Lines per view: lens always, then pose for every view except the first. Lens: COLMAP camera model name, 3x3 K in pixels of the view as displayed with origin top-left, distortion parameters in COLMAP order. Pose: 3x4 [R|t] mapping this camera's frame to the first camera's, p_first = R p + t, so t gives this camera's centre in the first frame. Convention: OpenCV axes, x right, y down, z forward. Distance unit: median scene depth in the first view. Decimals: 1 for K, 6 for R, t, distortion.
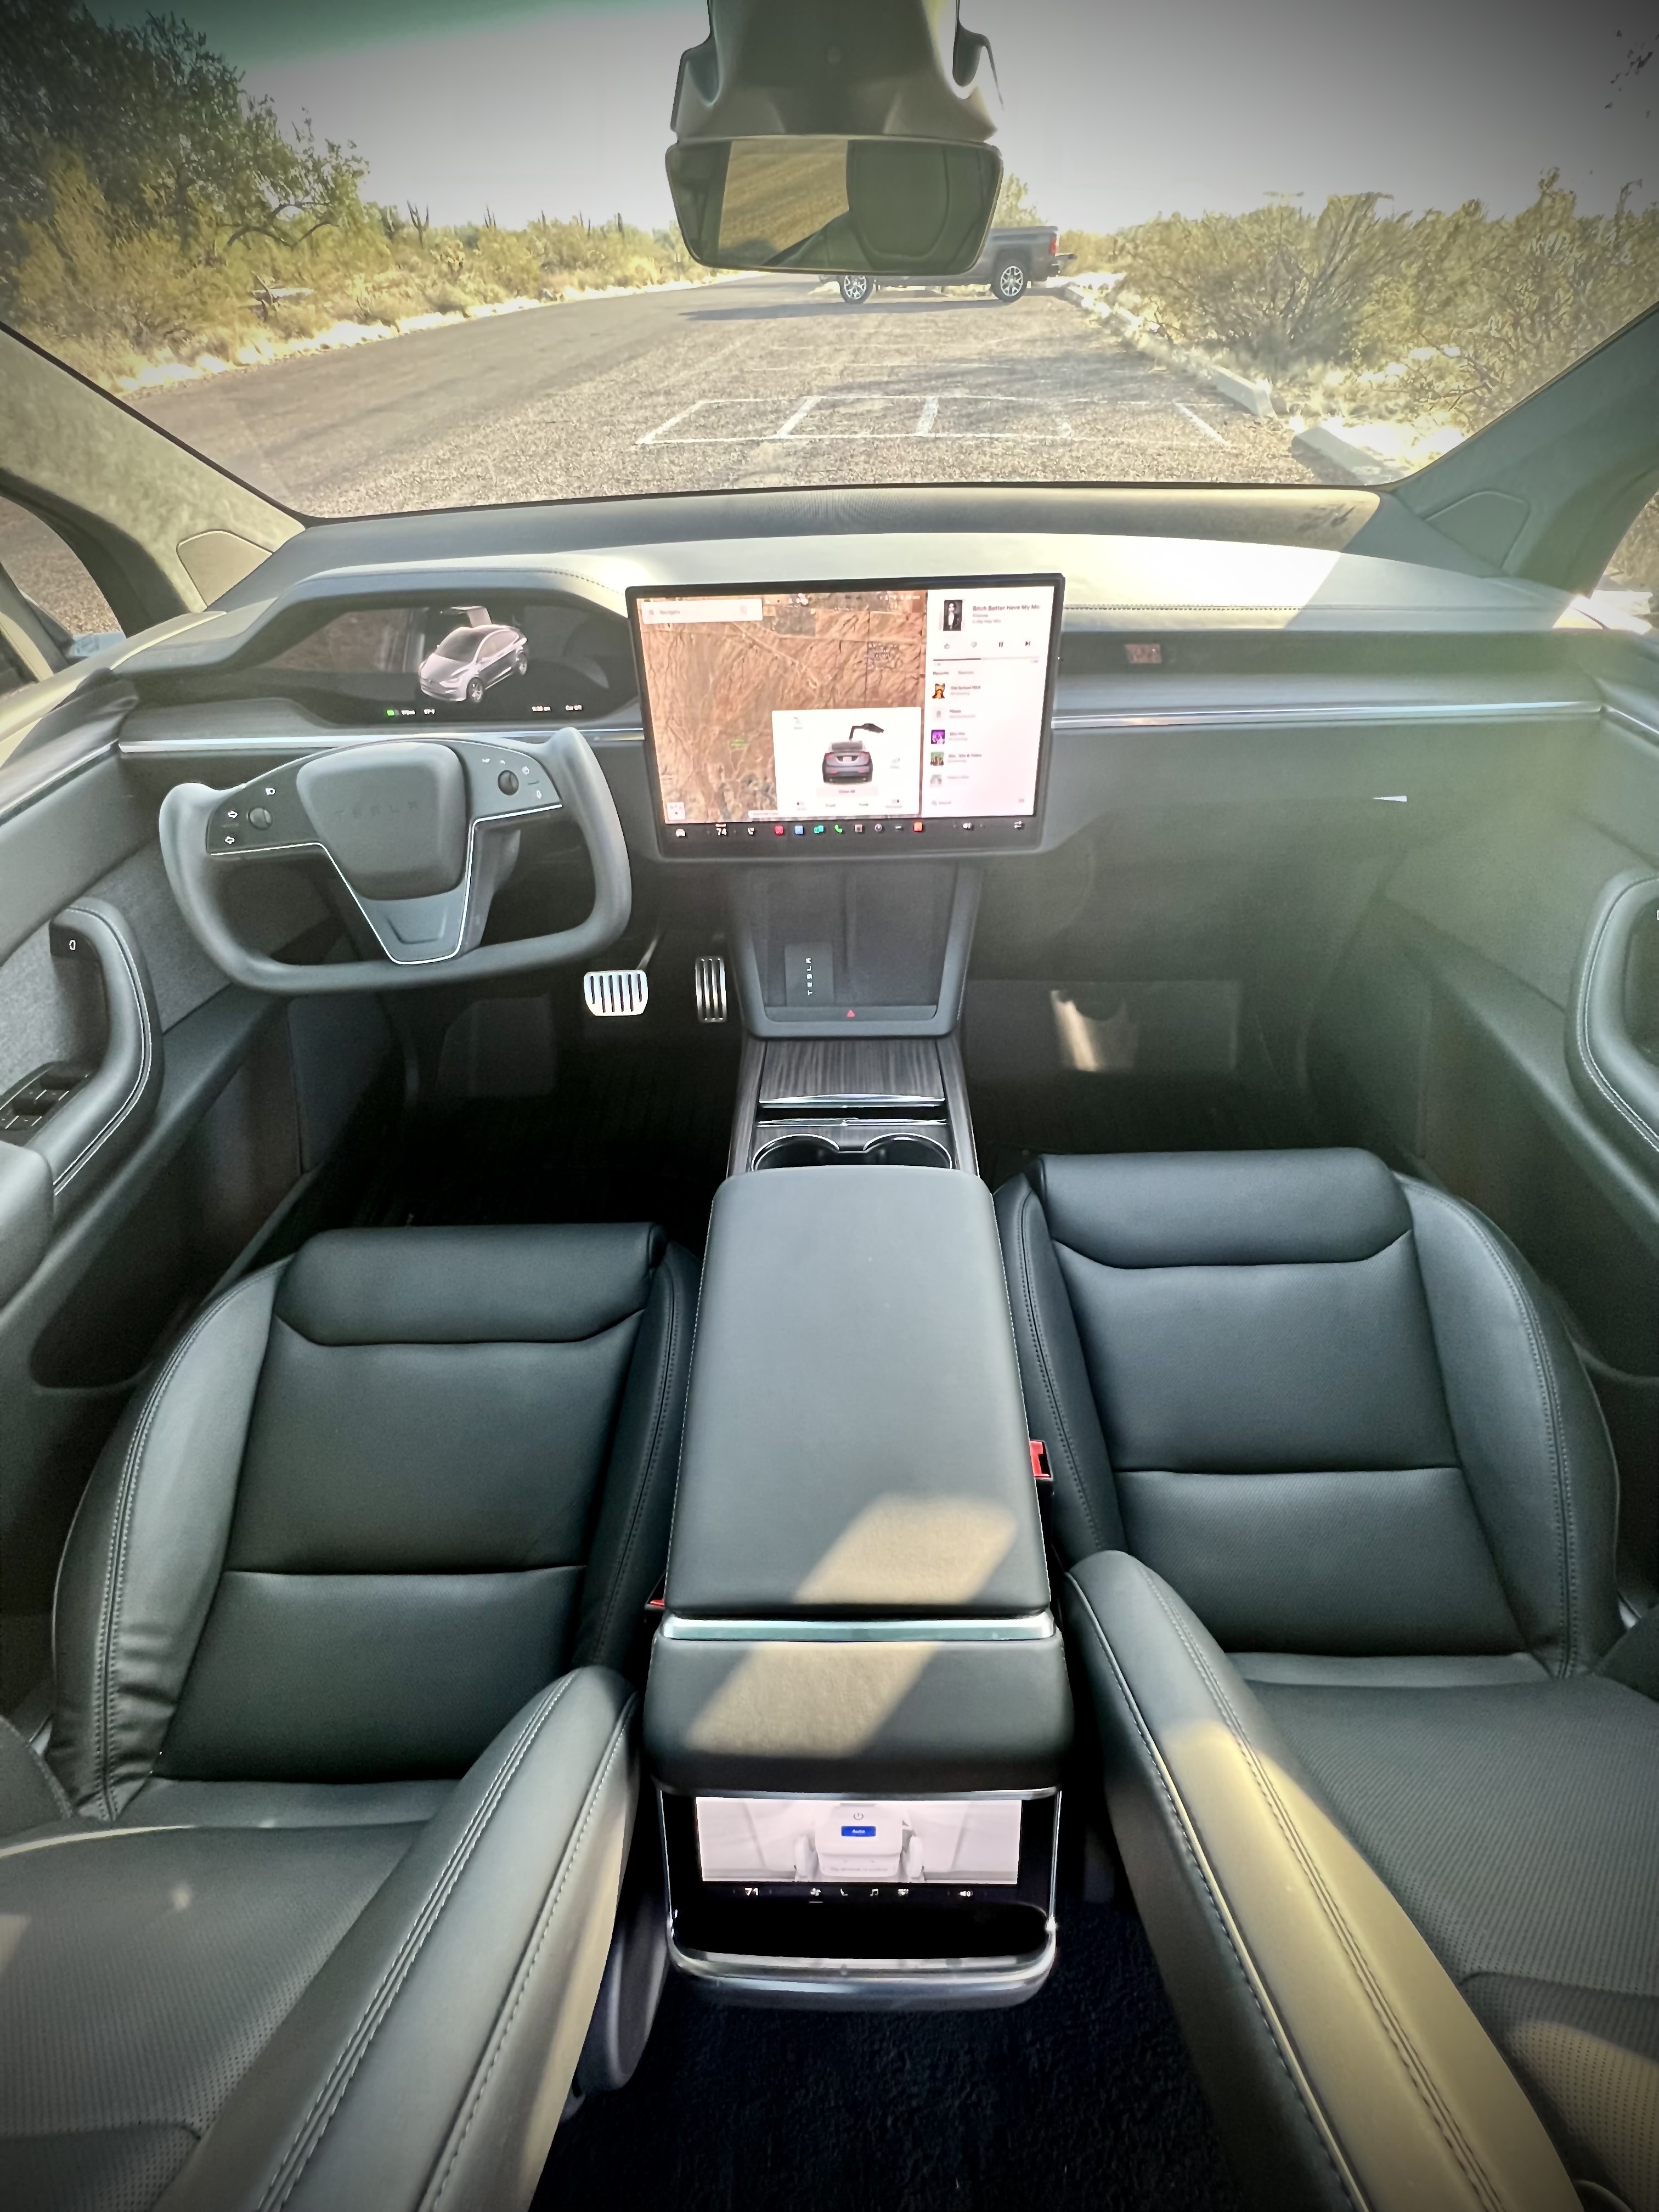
lens RADIAL K [[884.6, 0, 829.5], [0, 884.6, 1106.0], [0, 0, 1]] dist [-0.001694, -0.000098]
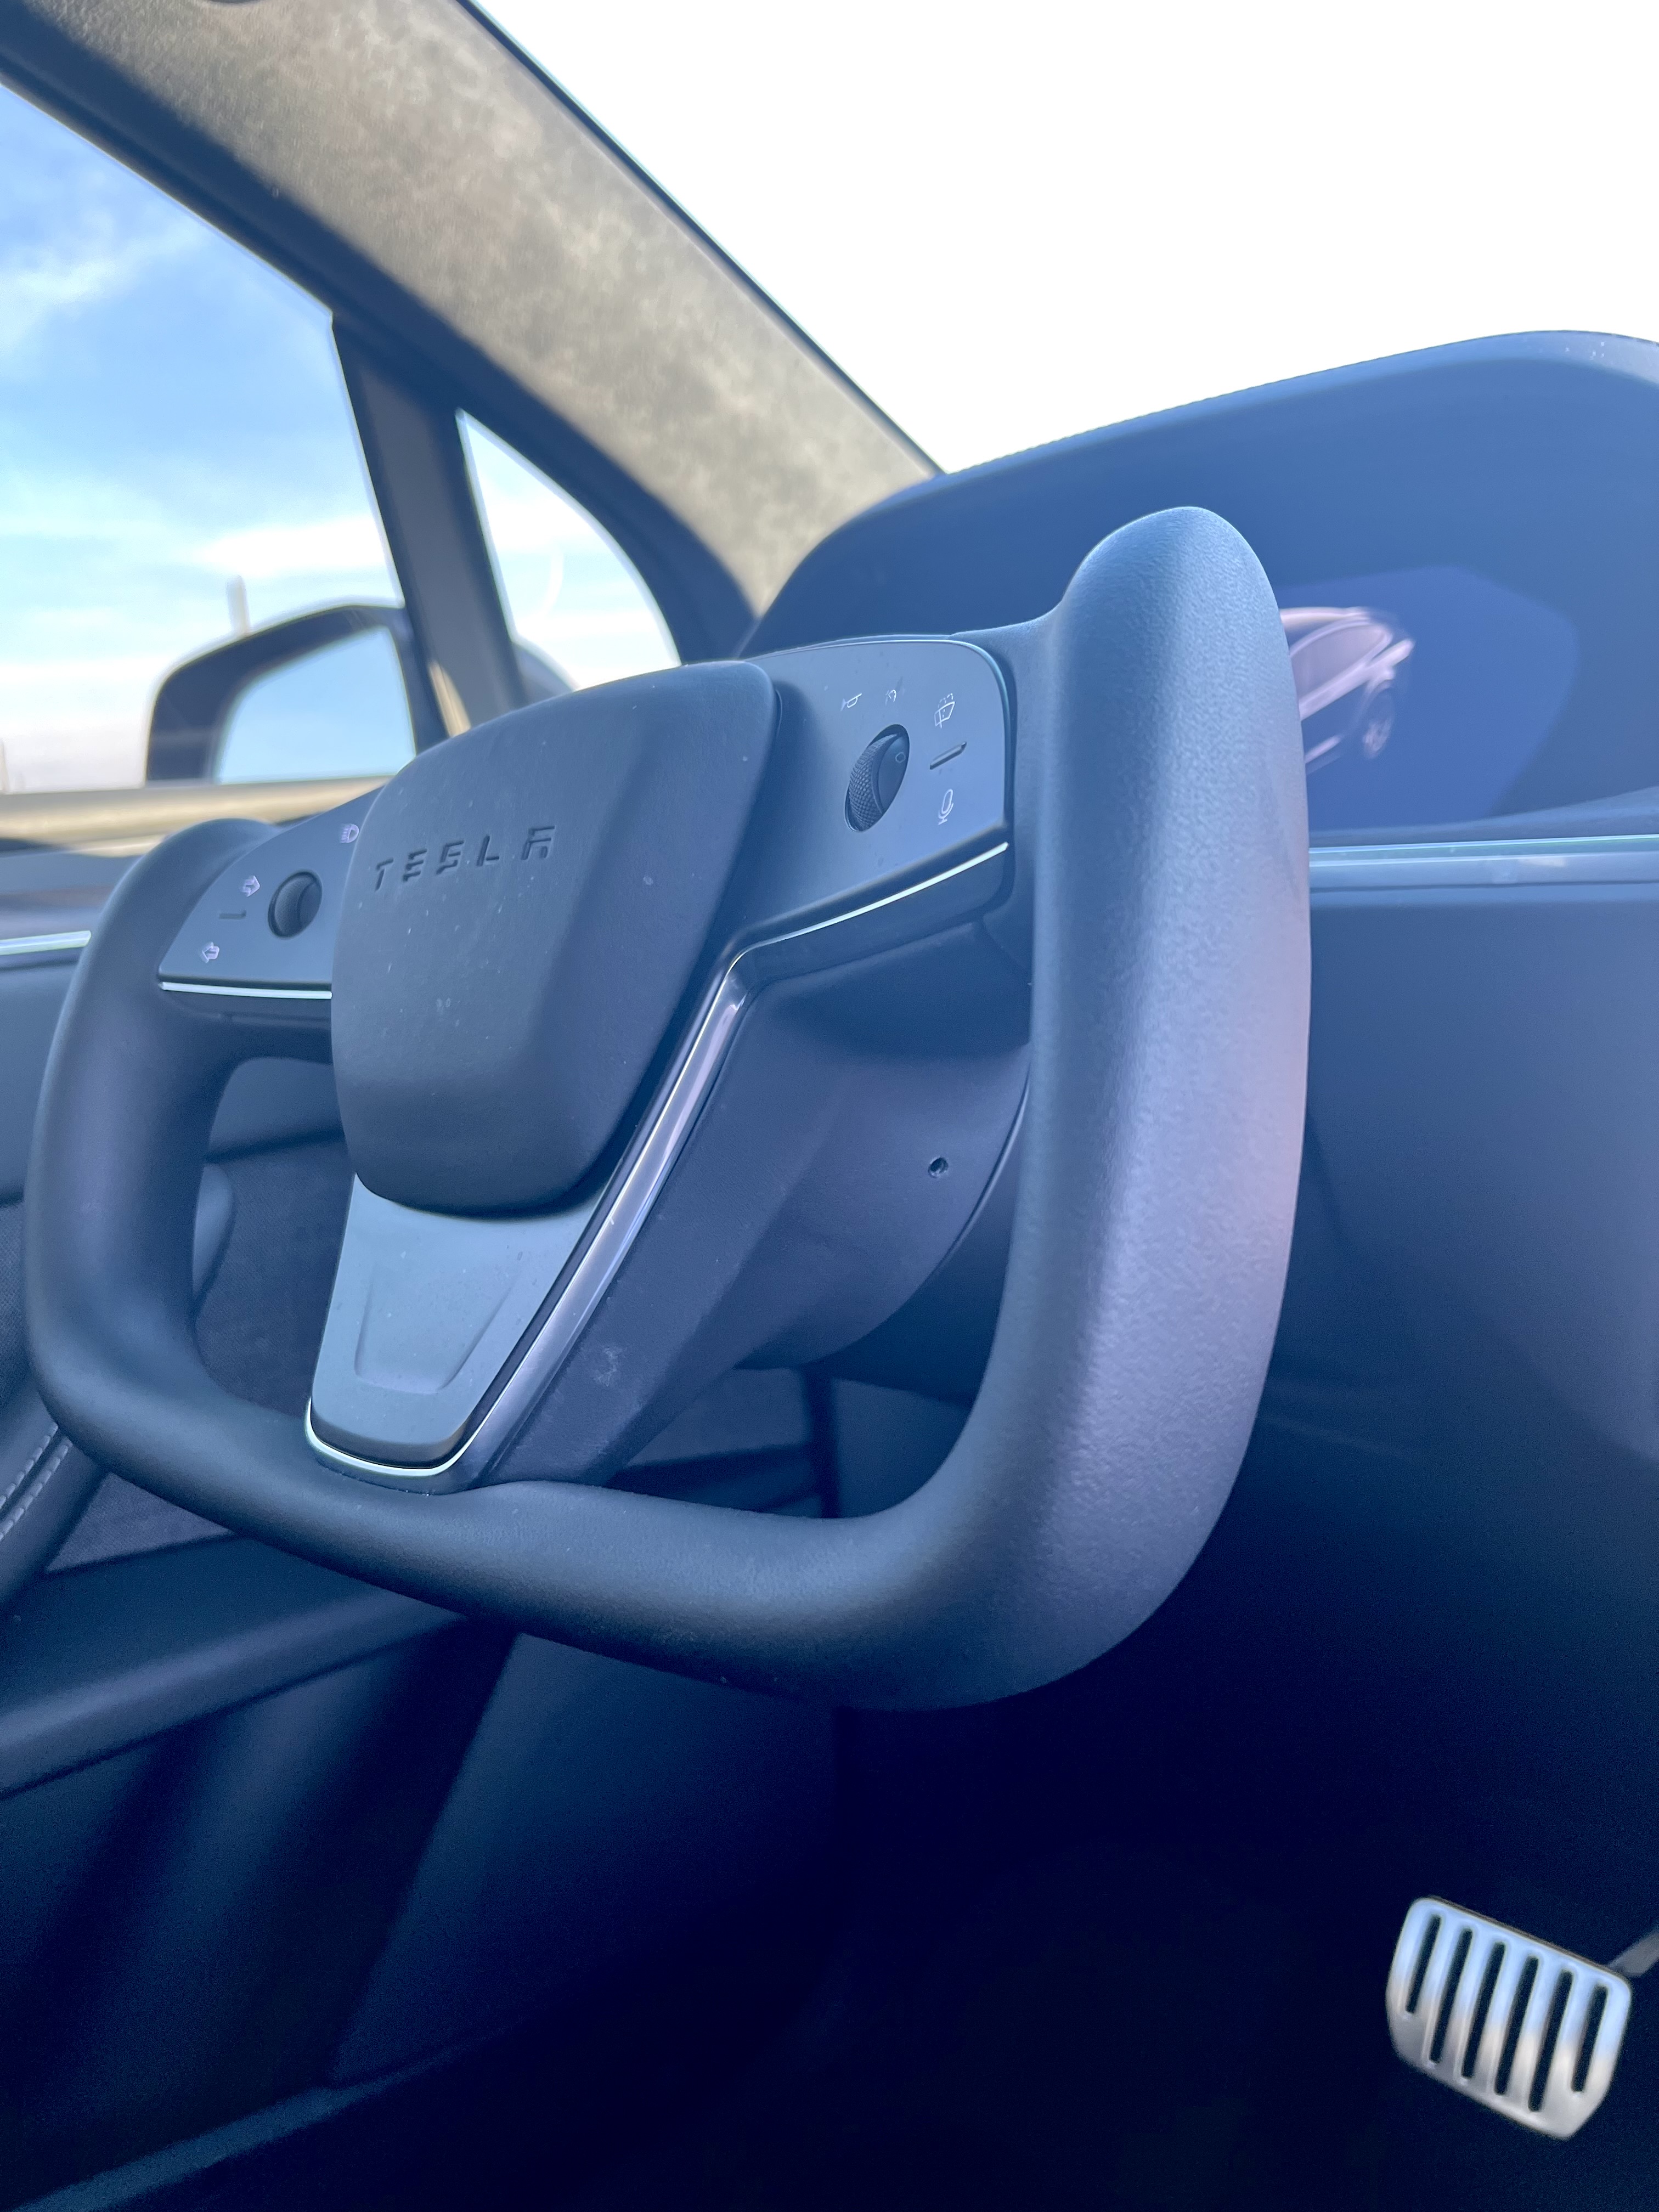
lens RADIAL K [[1733.3, 0, 829.5], [0, 1733.3, 1106.0], [0, 0, 1]] dist [0.054447, -0.066924]
pose [[0.695133, 0.119348, -0.708905, -0.053572], [-0.477536, 0.813775, -0.331255, -0.126601], [0.537354, 0.568794, 0.622675, 0.628445]]
